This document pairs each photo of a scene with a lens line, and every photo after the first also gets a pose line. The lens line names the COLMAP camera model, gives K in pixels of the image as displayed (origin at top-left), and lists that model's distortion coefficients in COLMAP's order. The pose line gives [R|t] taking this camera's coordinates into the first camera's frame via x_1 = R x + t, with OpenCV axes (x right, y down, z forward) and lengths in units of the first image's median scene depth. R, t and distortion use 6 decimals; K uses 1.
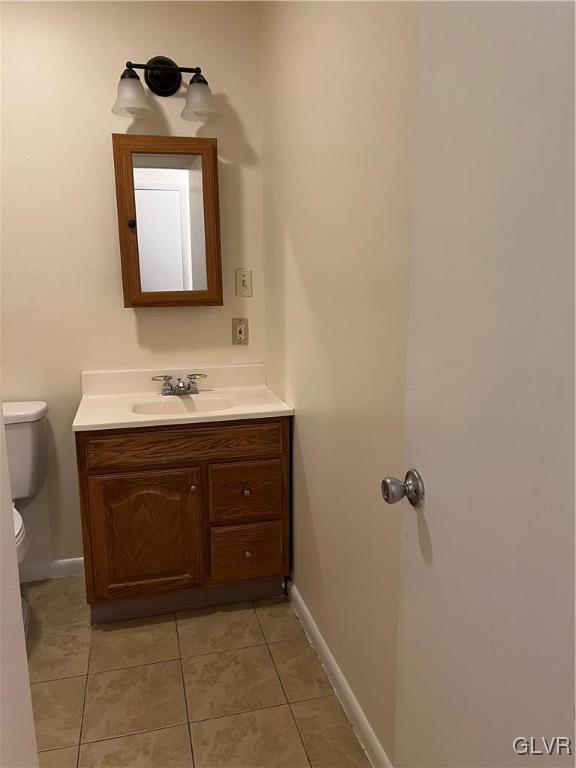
lens RADIAL K [[581.9, 0, 289.6], [0, 581.9, 389.8], [0, 0, 1]] dist [0.069621, -0.084356]
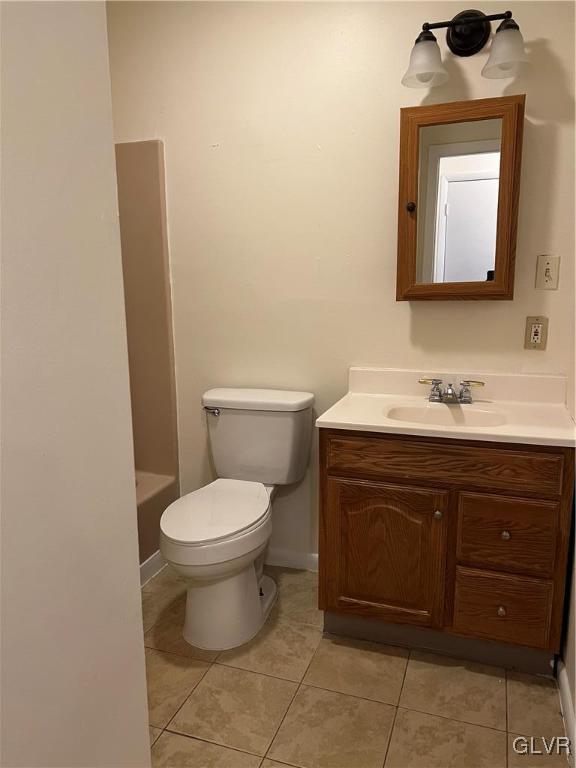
lens RADIAL K [[581.9, 0, 289.6], [0, 581.9, 389.8], [0, 0, 1]] dist [0.069621, -0.084356]
pose [[0.827675, 0.105756, -0.551153, 0.102149], [-0.107598, 0.993768, 0.029104, -0.011359], [0.550796, 0.035214, 0.833897, 0.162670]]
